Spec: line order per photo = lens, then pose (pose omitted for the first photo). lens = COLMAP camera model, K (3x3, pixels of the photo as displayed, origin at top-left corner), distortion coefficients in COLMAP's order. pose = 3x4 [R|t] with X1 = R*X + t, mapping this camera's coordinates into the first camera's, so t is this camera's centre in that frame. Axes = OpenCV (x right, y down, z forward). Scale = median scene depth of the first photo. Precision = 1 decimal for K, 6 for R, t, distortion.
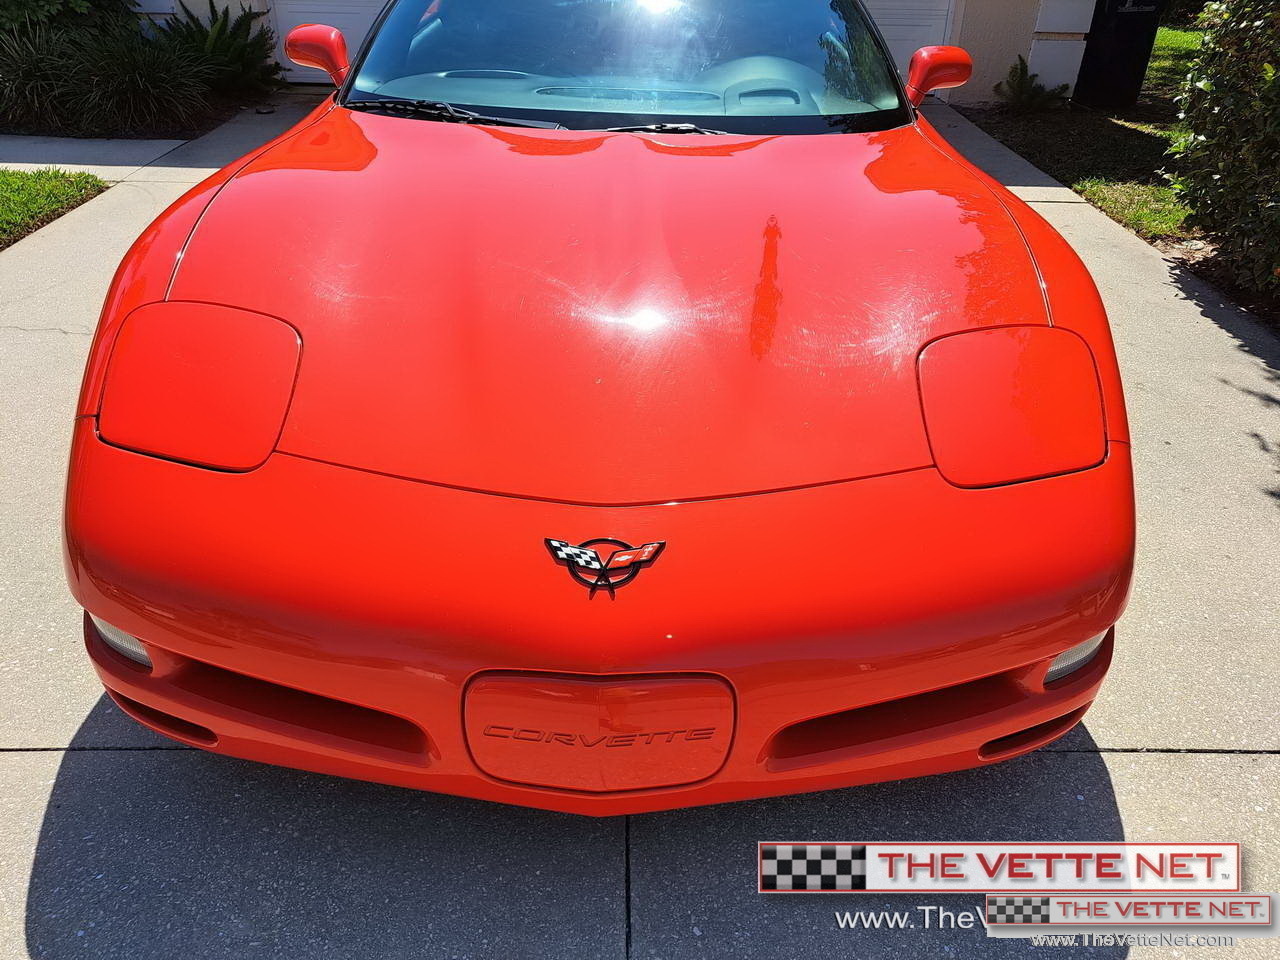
lens RADIAL K [[935.1, 0, 647.8], [0, 935.1, 488.3], [0, 0, 1]] dist [0.011465, -0.009746]
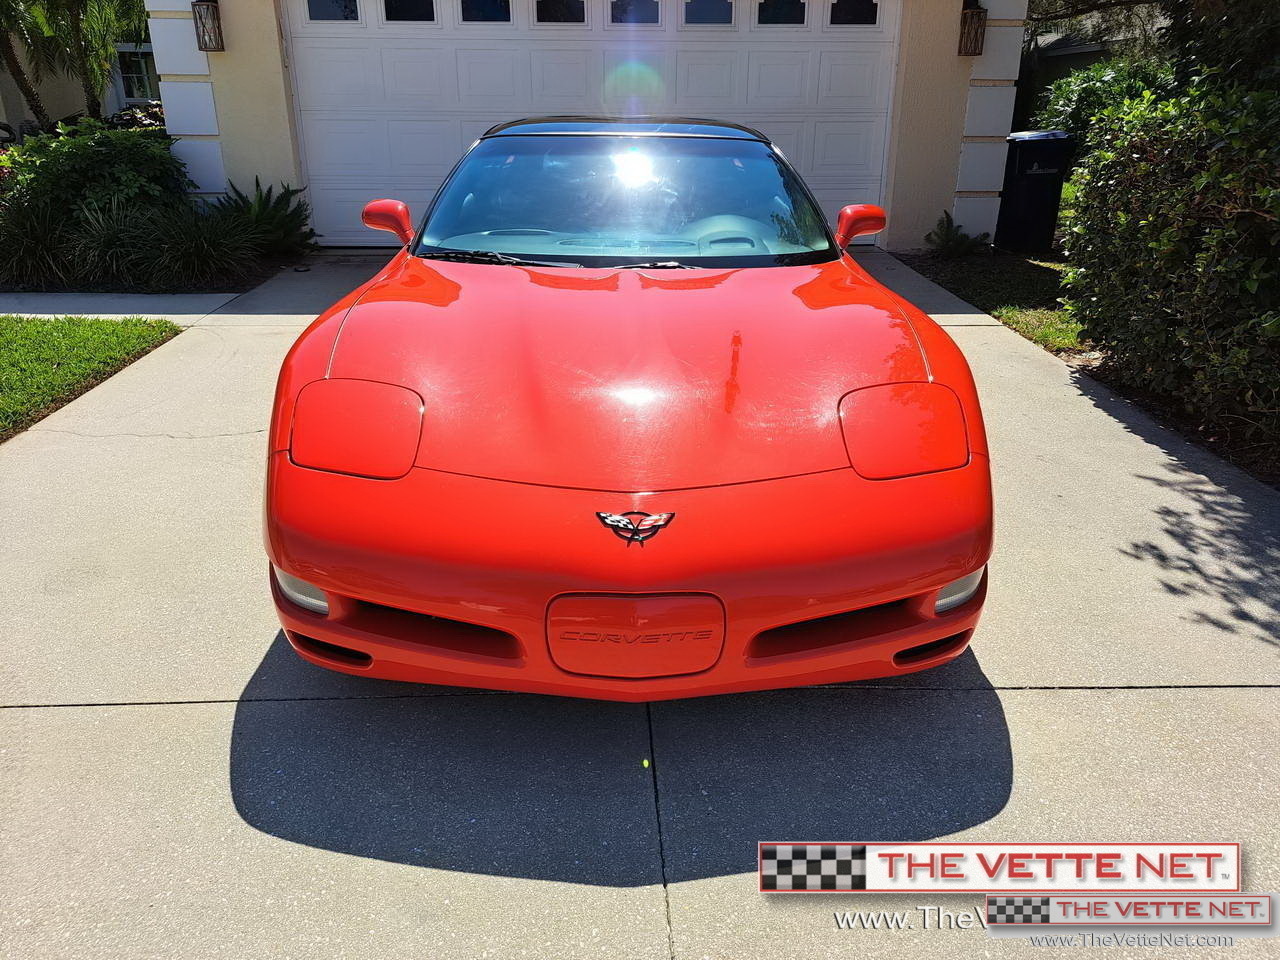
lens RADIAL K [[935.1, 0, 629.0], [0, 935.1, 471.4], [0, 0, 1]] dist [0.011465, -0.009746]
pose [[0.999716, -0.023315, 0.004920, -0.032810], [0.023810, 0.985564, -0.167621, 0.129097], [-0.000940, 0.167691, 0.985839, -0.273565]]
